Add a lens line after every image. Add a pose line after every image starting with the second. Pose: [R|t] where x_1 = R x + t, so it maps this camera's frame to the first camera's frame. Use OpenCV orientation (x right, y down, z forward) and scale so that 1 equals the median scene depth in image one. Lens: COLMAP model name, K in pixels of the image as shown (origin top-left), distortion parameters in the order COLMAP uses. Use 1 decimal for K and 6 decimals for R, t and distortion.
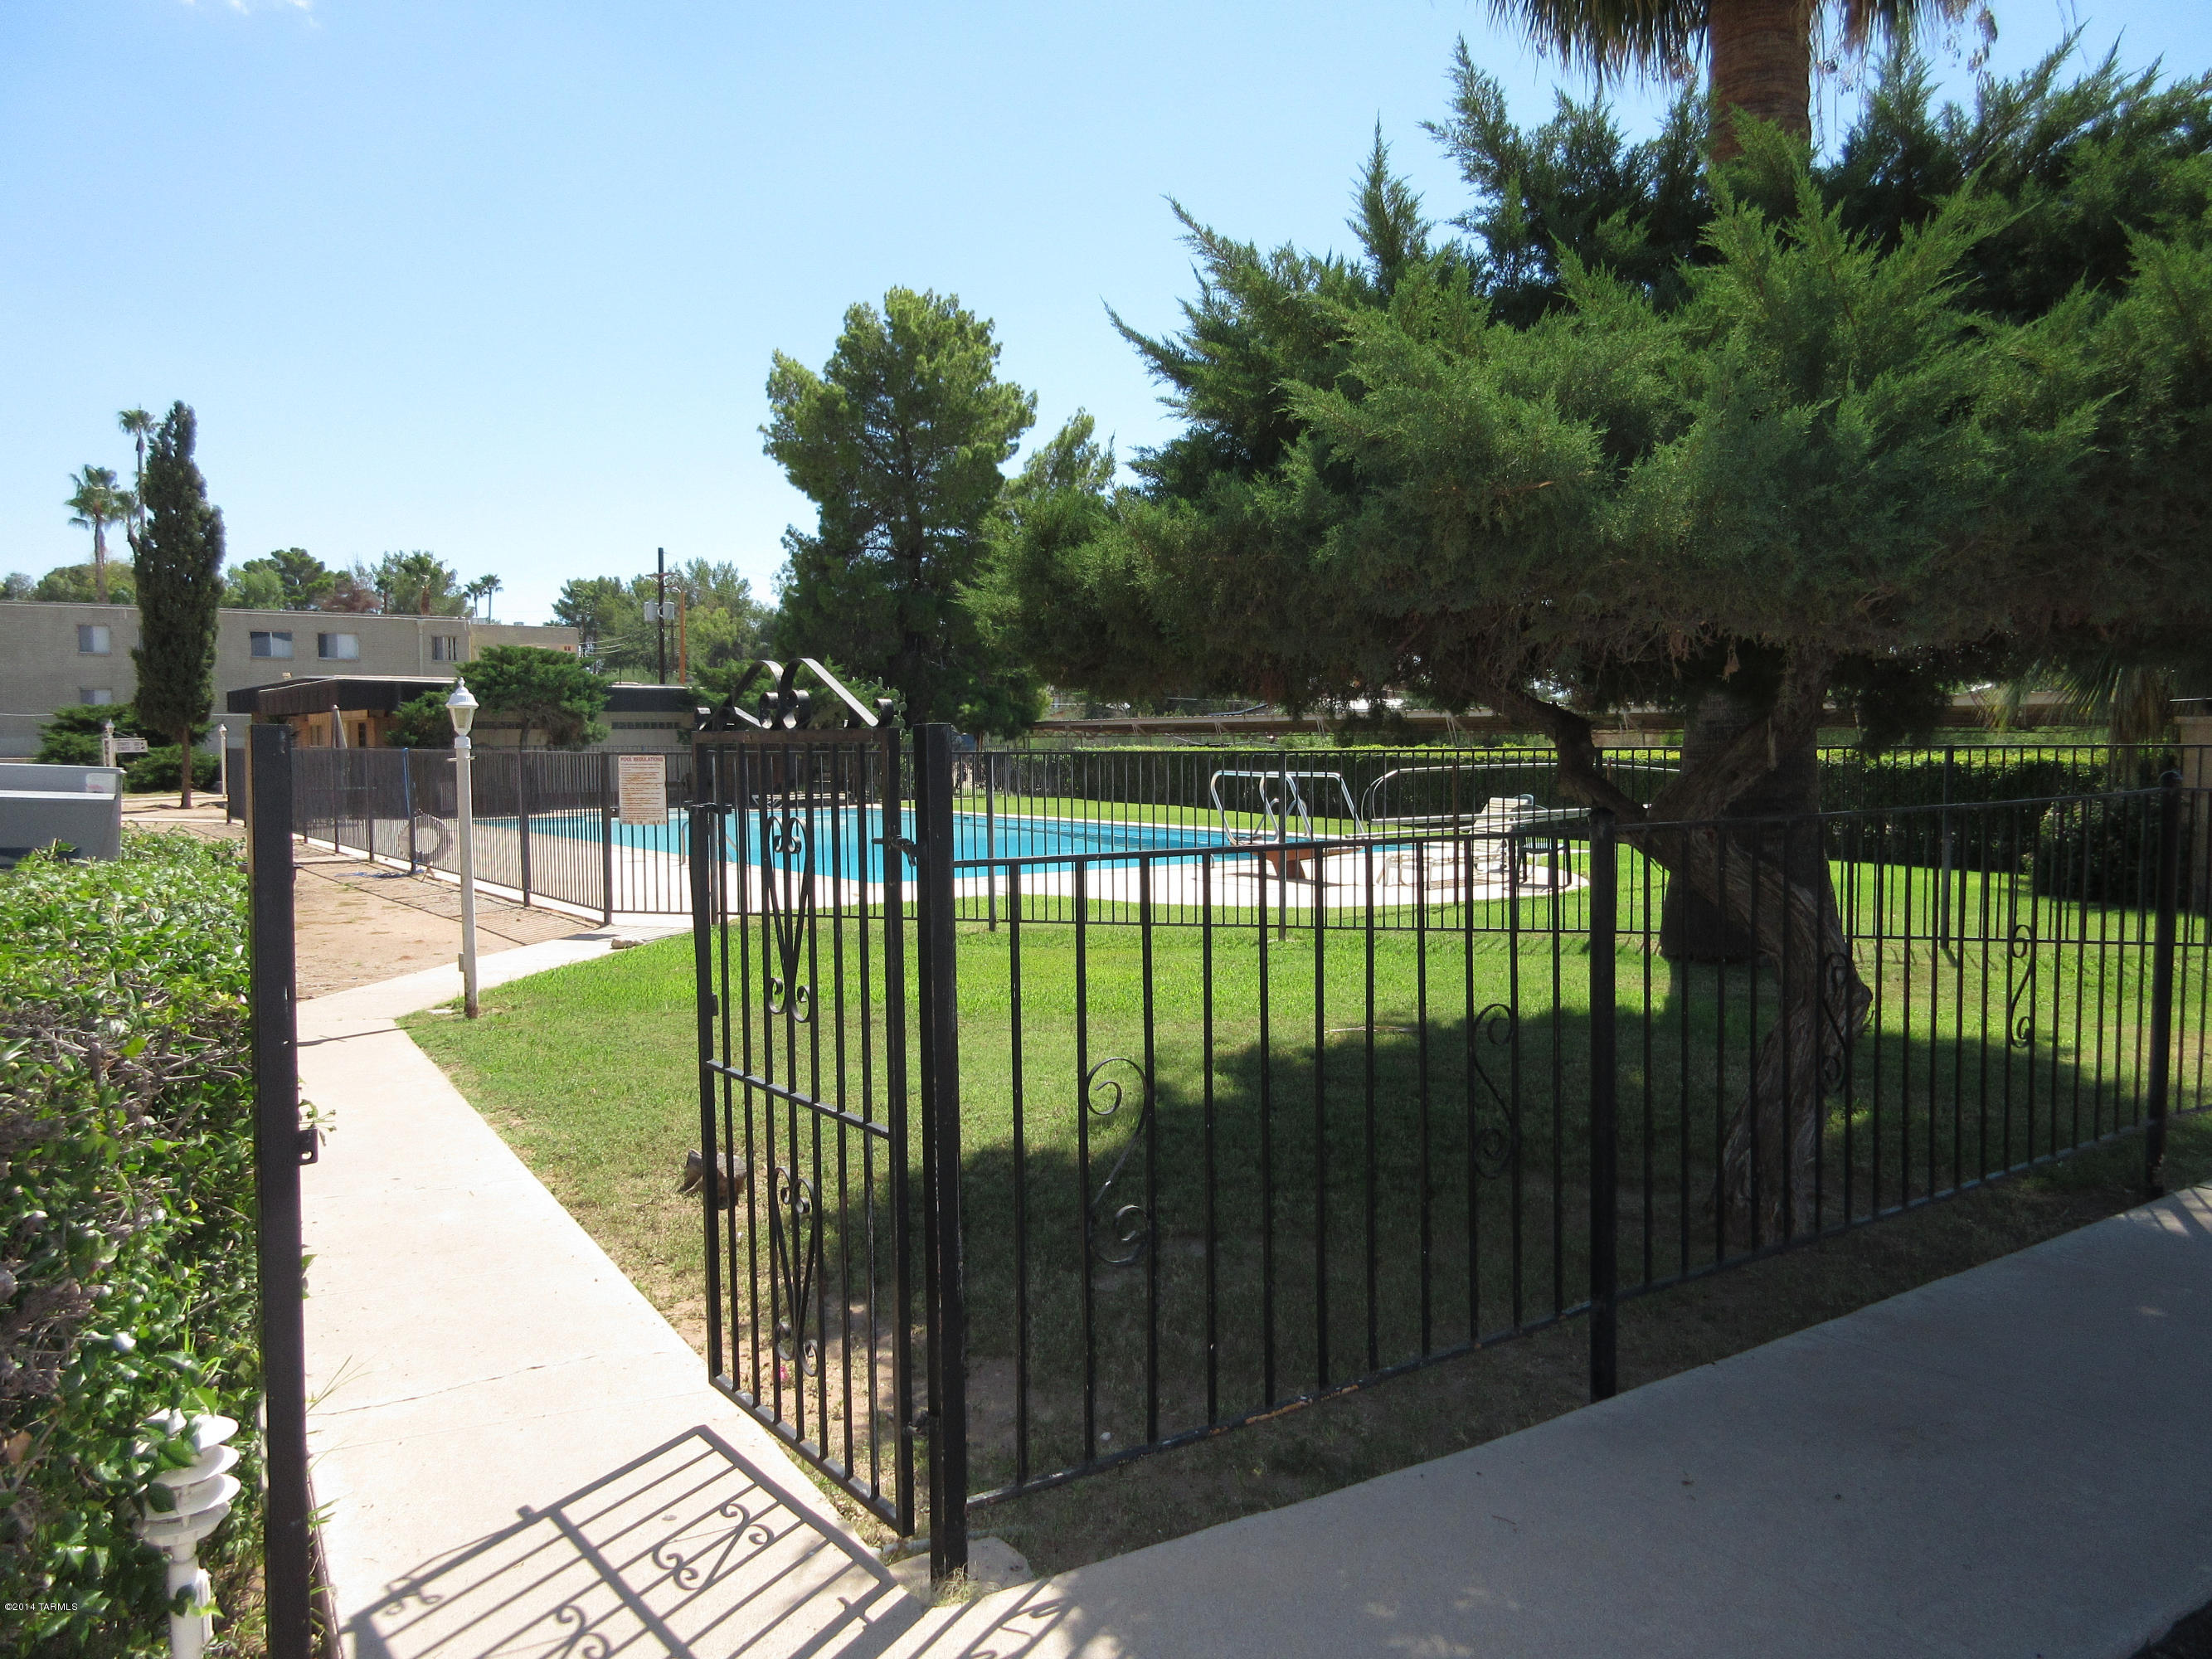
lens RADIAL K [[1622.1, 0, 1106.0], [0, 1622.1, 829.5], [0, 0, 1]] dist [-0.007178, 0.000110]
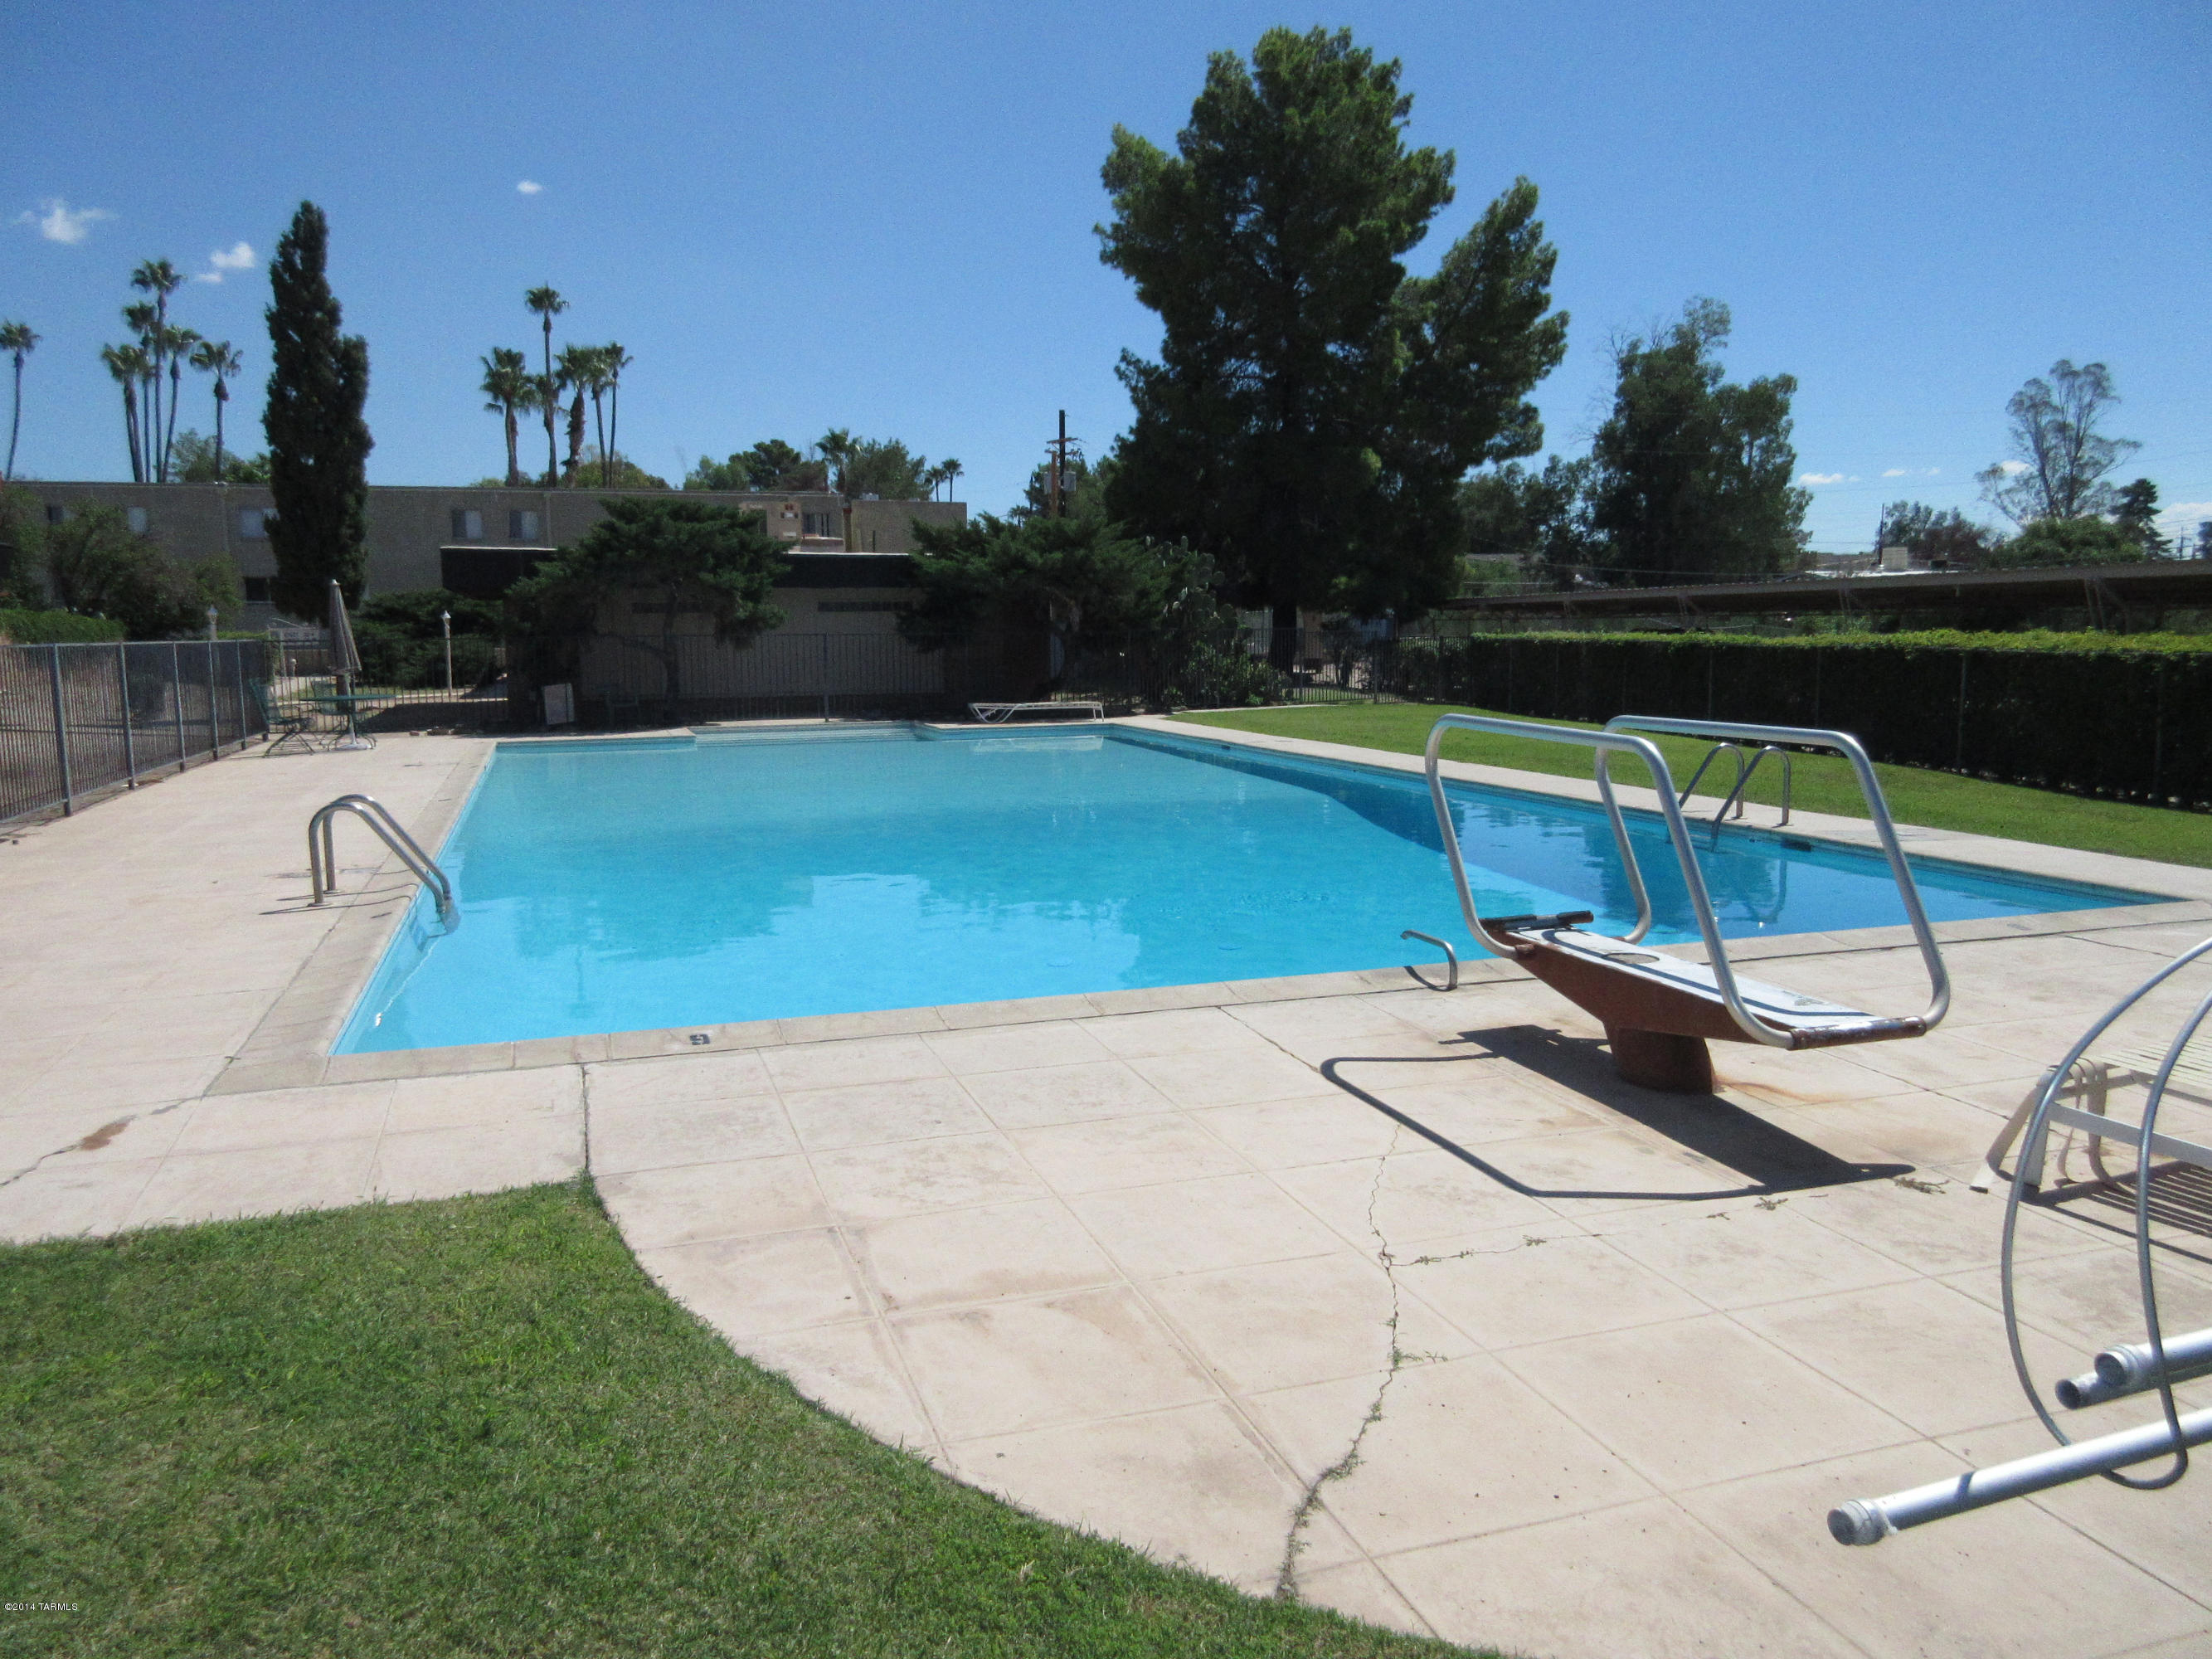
lens RADIAL K [[1613.9, 0, 1110.6], [0, 1613.9, 861.7], [0, 0, 1]] dist [-0.031452, -0.000345]
pose [[0.956226, 0.038397, -0.290099, 0.032560], [-0.012018, 0.995671, 0.092172, -0.012326], [0.292383, -0.084651, 0.952547, 0.230123]]
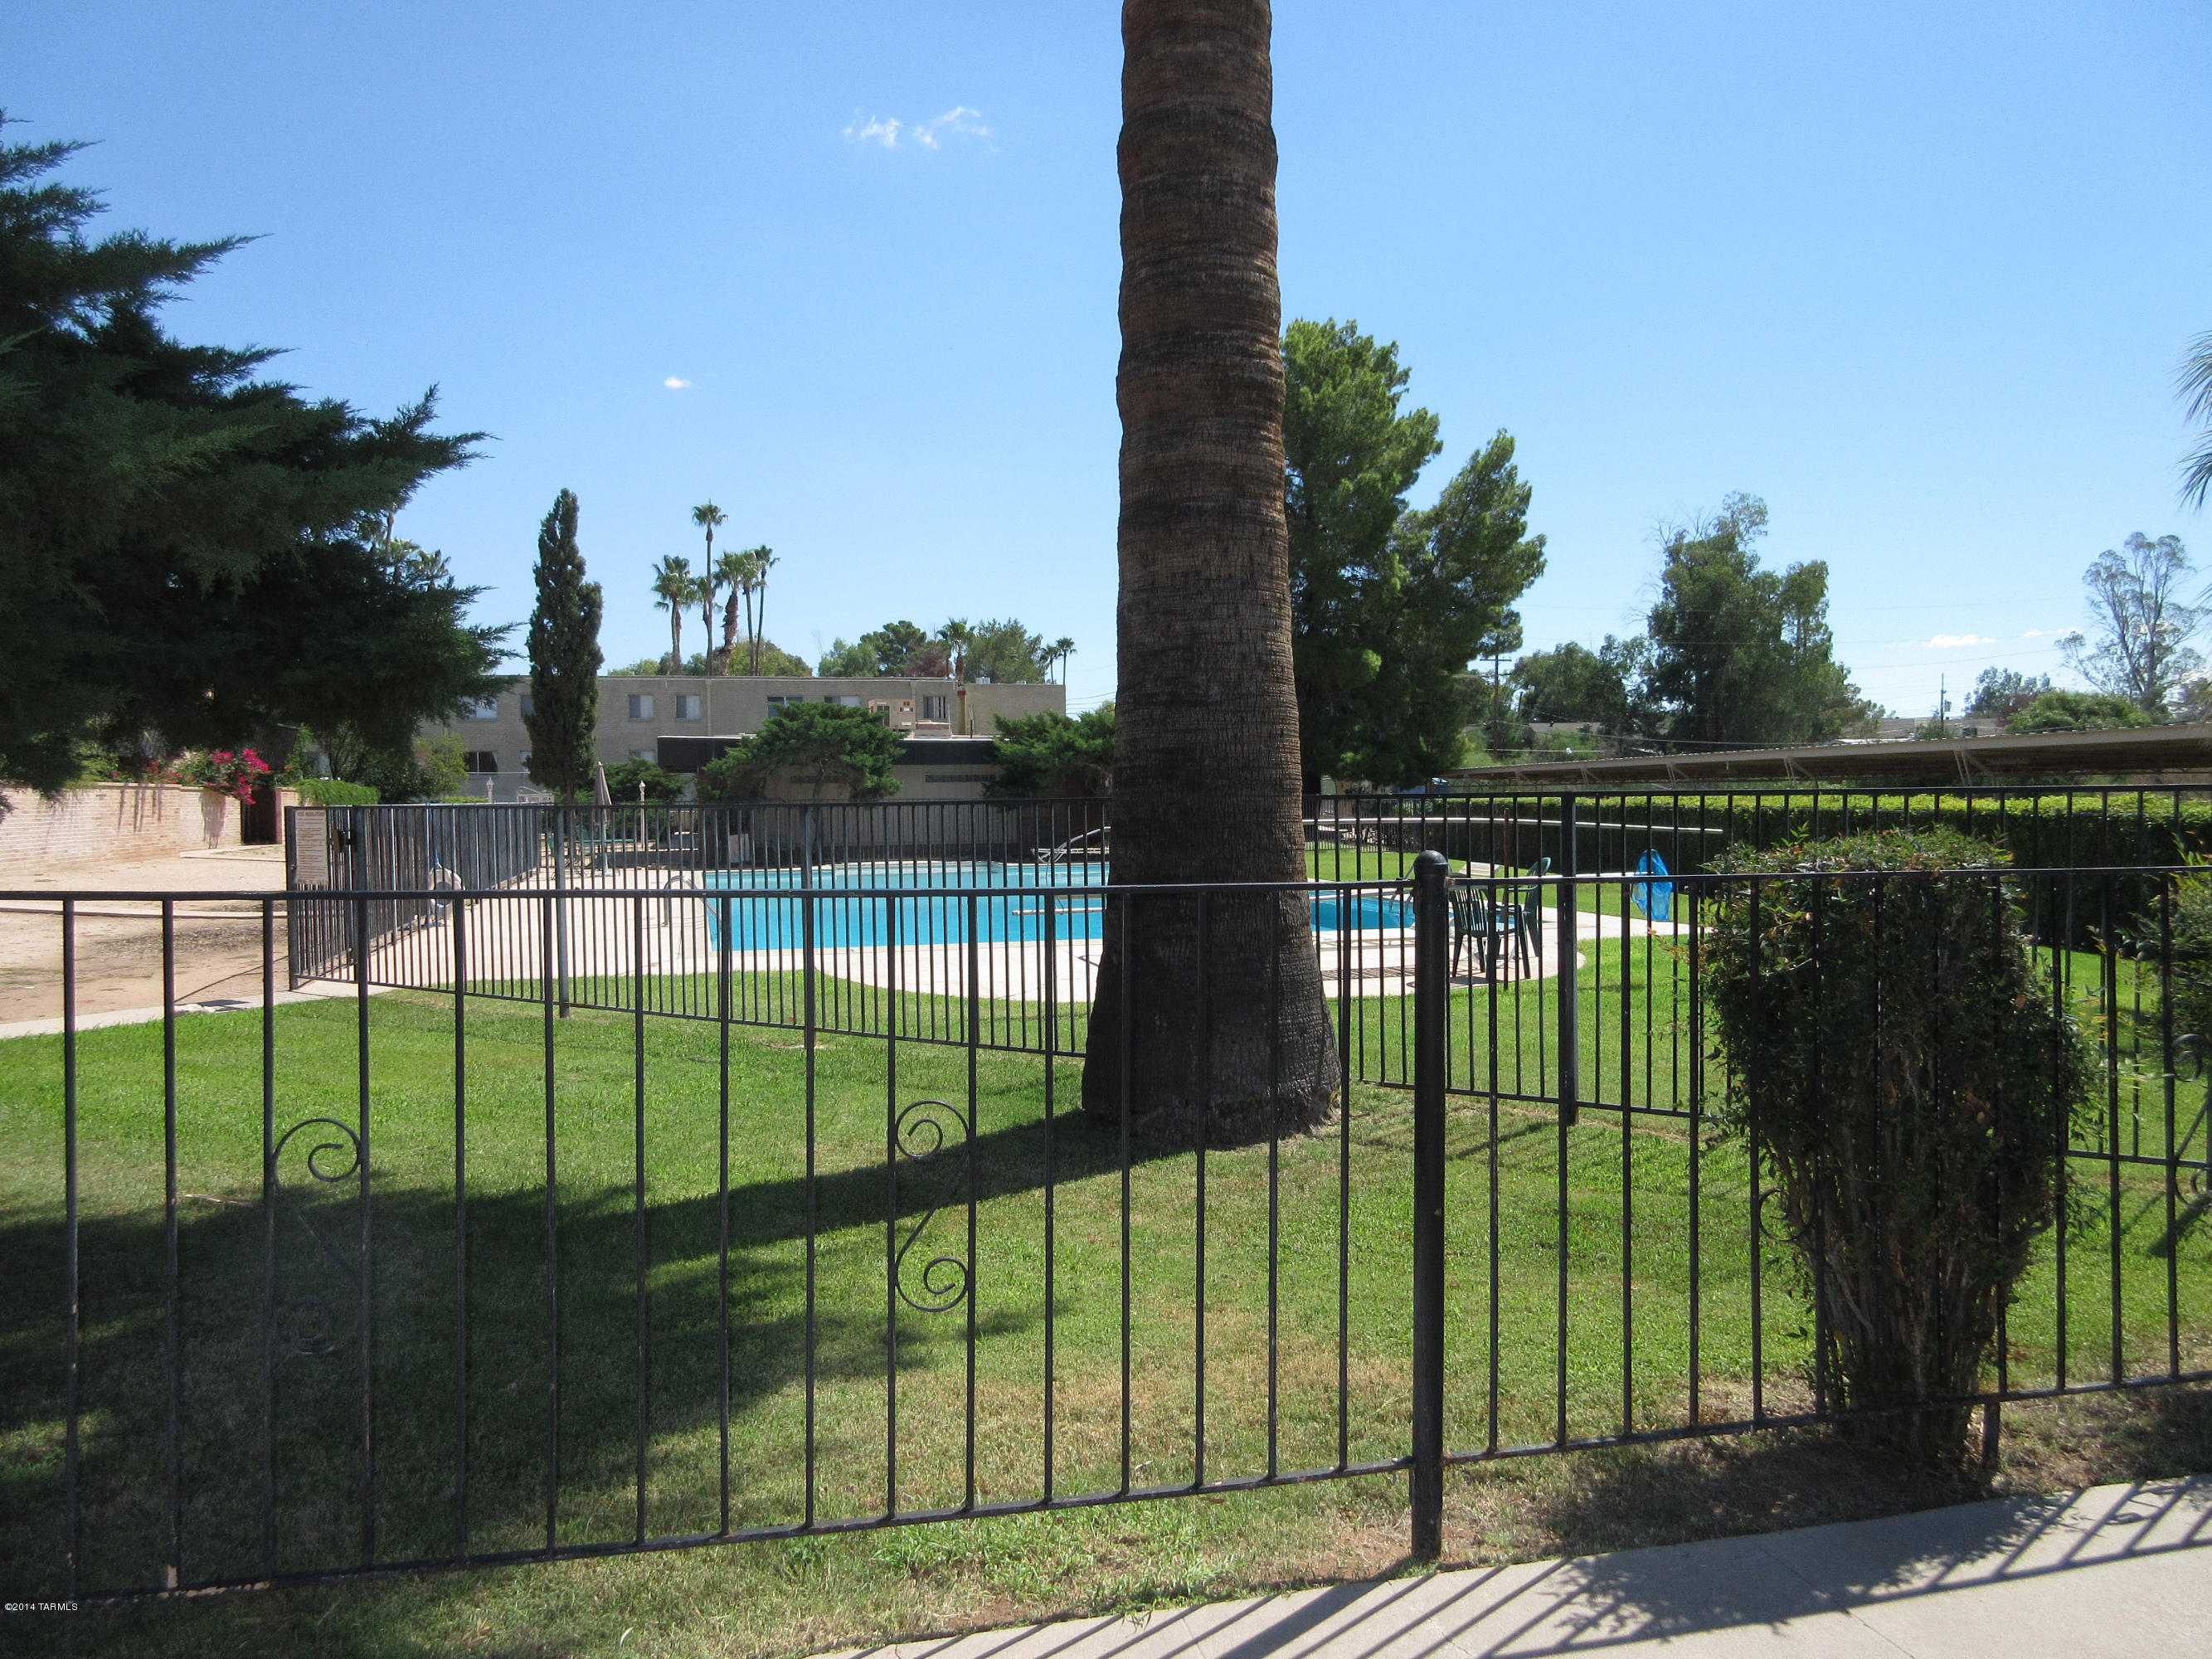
lens RADIAL K [[1613.9, 0, 1110.6], [0, 1613.9, 861.7], [0, 0, 1]] dist [-0.031452, -0.000345]
pose [[0.931892, 0.009924, -0.362601, 0.119360], [-0.013907, 0.999868, -0.008377, -0.004216], [0.362470, 0.012849, 0.931907, 0.078354]]
